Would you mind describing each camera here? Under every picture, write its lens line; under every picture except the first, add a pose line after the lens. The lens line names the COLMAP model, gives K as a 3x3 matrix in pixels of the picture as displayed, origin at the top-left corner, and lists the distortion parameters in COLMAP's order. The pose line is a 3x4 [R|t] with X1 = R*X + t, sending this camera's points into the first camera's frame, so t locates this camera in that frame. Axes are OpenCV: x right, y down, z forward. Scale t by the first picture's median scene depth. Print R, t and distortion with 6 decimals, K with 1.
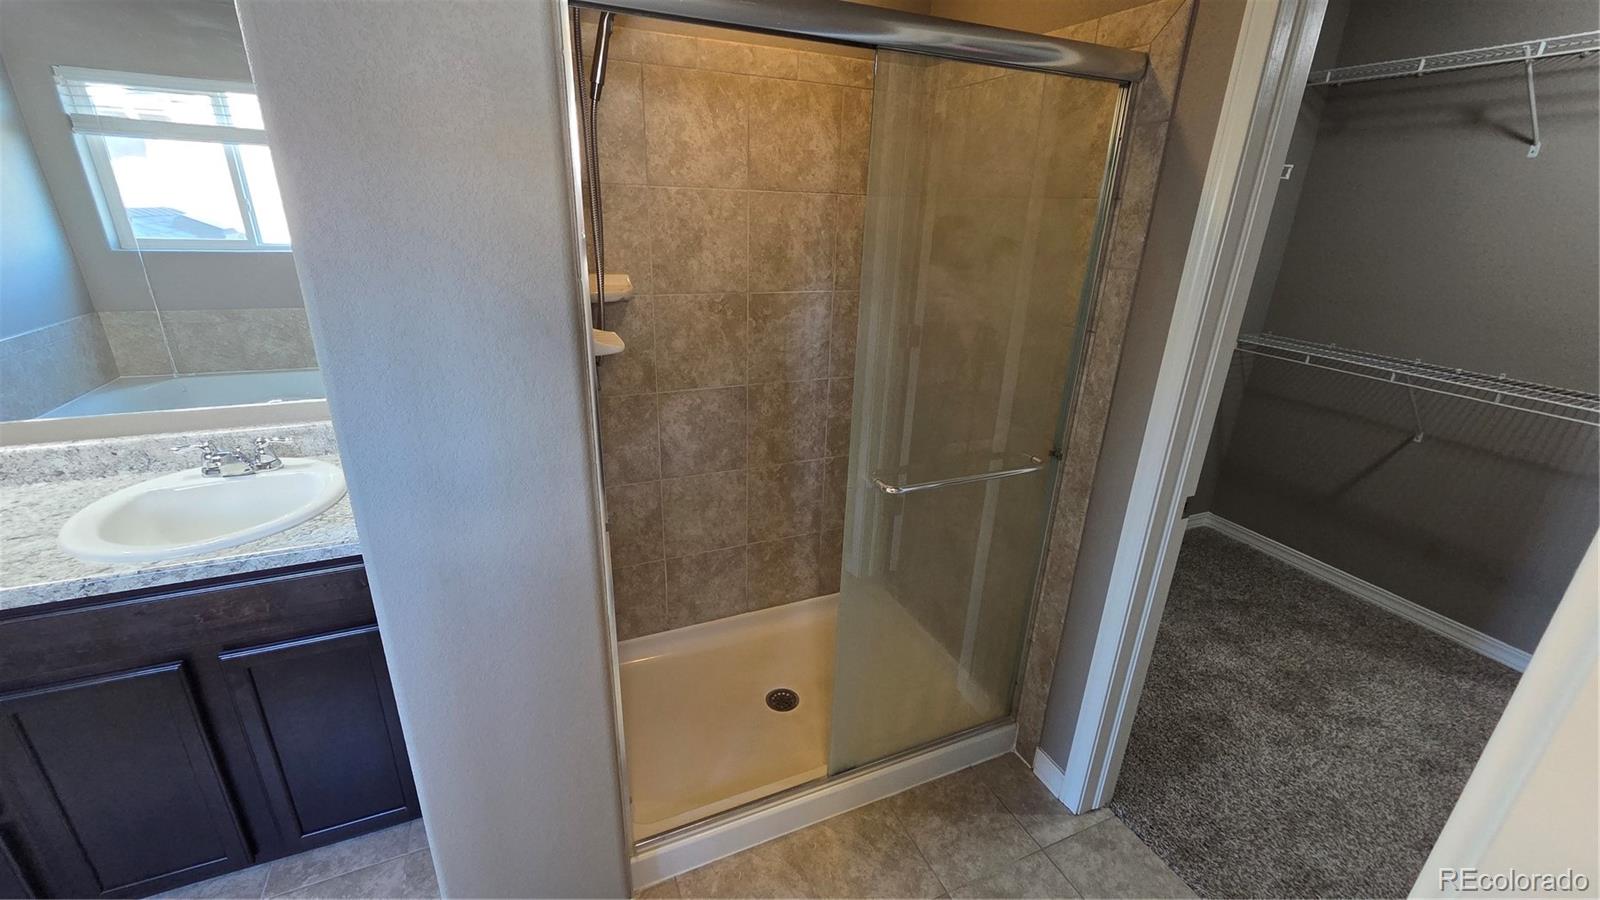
lens RADIAL K [[657.9, 0, 800.0], [0, 657.9, 450.0], [0, 0, 1]] dist [-0.003652, -0.000627]
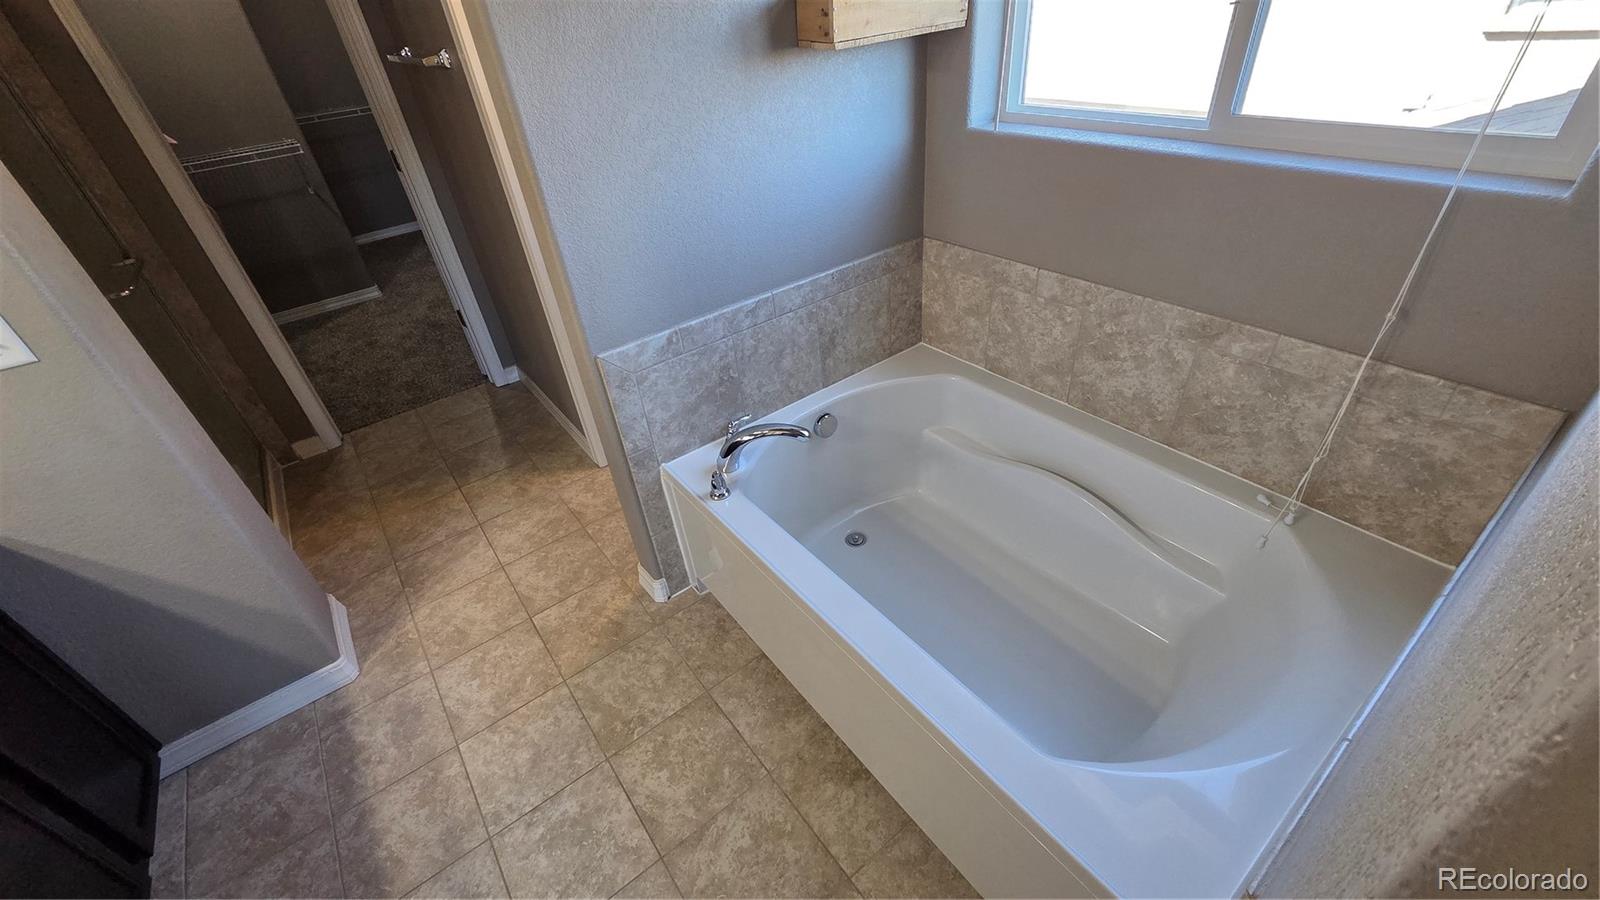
lens RADIAL K [[657.9, 0, 800.0], [0, 657.9, 450.0], [0, 0, 1]] dist [-0.003652, -0.000627]
pose [[-0.235628, -0.575407, 0.783190, -0.930499], [0.420301, 0.666283, 0.615966, 0.017950], [-0.876257, 0.474314, 0.084849, -0.129232]]
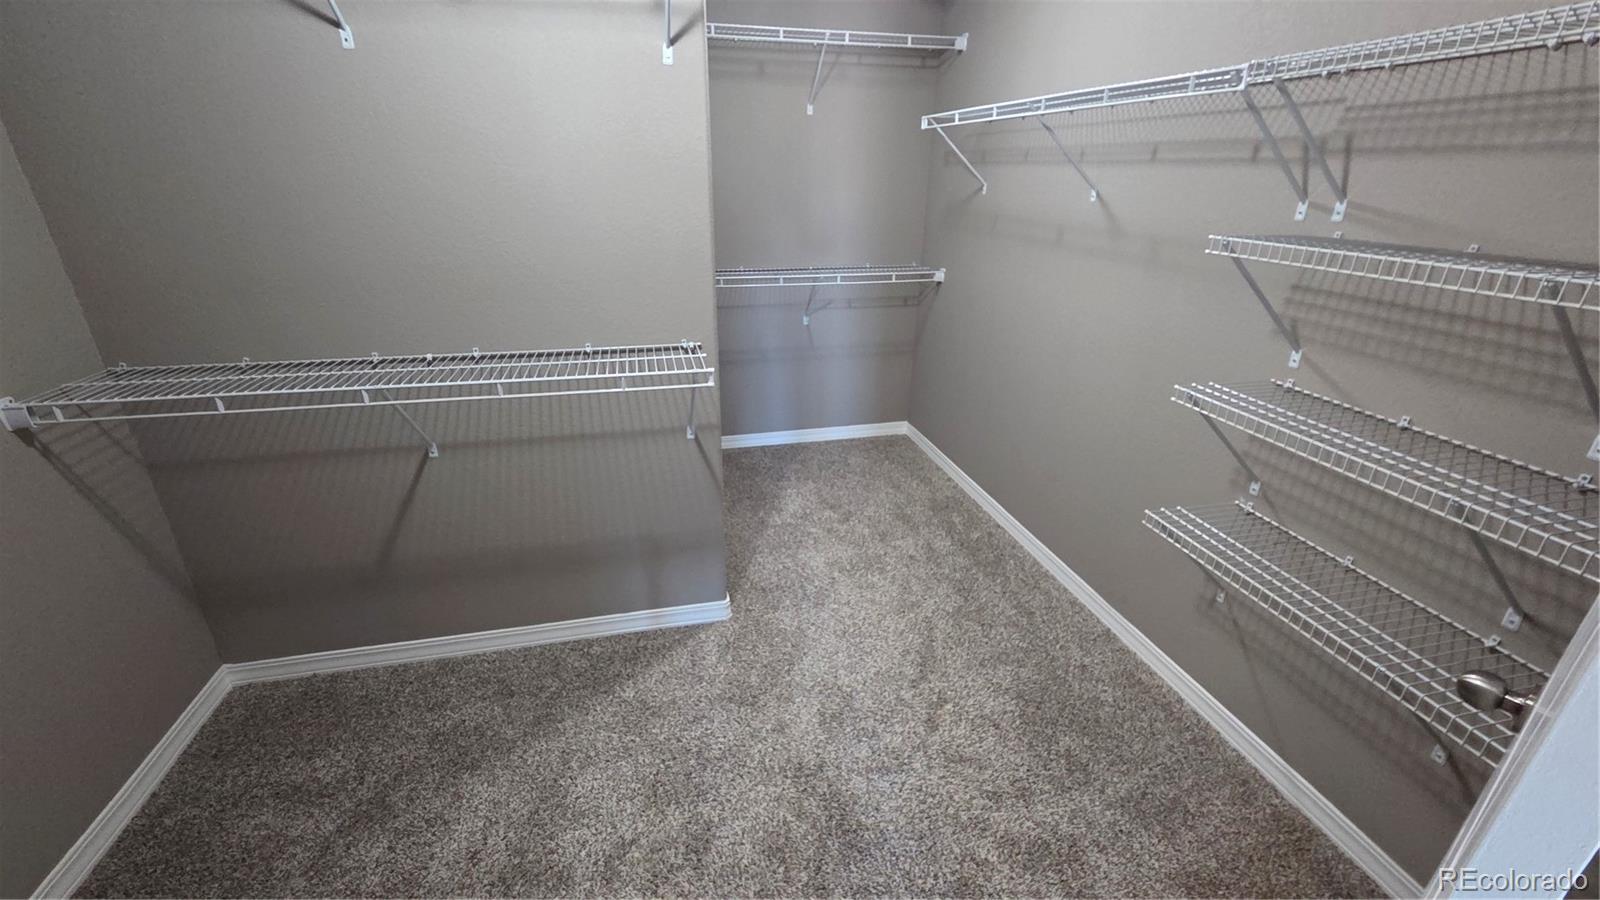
lens RADIAL K [[657.9, 0, 800.0], [0, 657.9, 450.0], [0, 0, 1]] dist [-0.003652, -0.000627]
pose [[0.182723, -0.409484, 0.893832, 0.412829], [0.342762, 0.878630, 0.332451, -0.141922], [-0.921481, 0.245625, 0.300901, 0.457105]]
